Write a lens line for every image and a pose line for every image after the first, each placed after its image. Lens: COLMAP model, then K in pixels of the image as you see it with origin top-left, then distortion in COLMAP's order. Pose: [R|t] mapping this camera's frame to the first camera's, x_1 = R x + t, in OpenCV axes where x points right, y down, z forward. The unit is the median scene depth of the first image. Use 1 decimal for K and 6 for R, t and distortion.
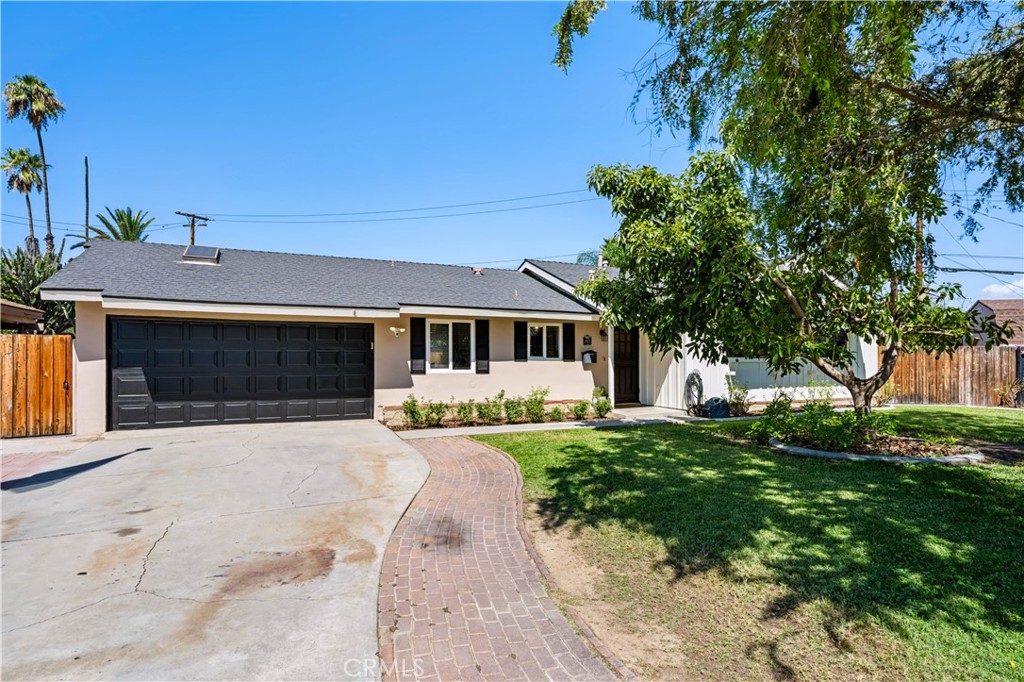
lens RADIAL K [[538.5, 0, 511.0], [0, 538.5, 347.9], [0, 0, 1]] dist [-0.002270, -0.000172]
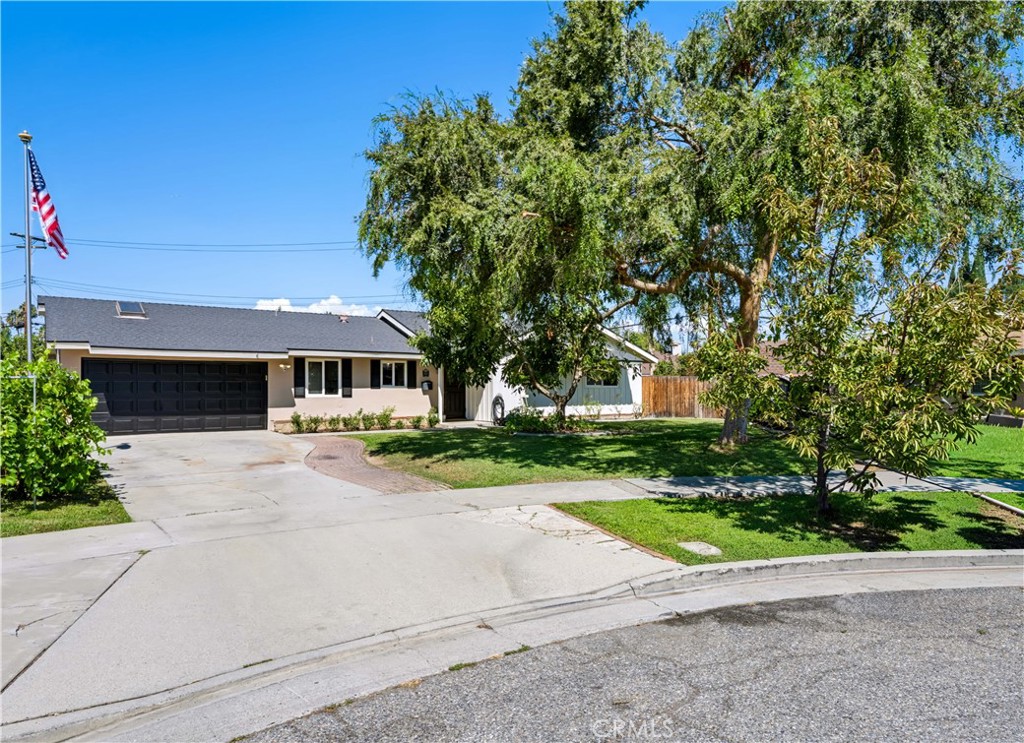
lens RADIAL K [[657.5, 0, 513.0], [0, 657.5, 368.0], [0, 0, 1]] dist [-0.000166, 0.000859]
pose [[0.982560, 0.000619, 0.185946, 0.055408], [0.001563, 0.999932, -0.011588, -0.008322], [-0.185940, 0.011676, 0.982492, -0.788724]]
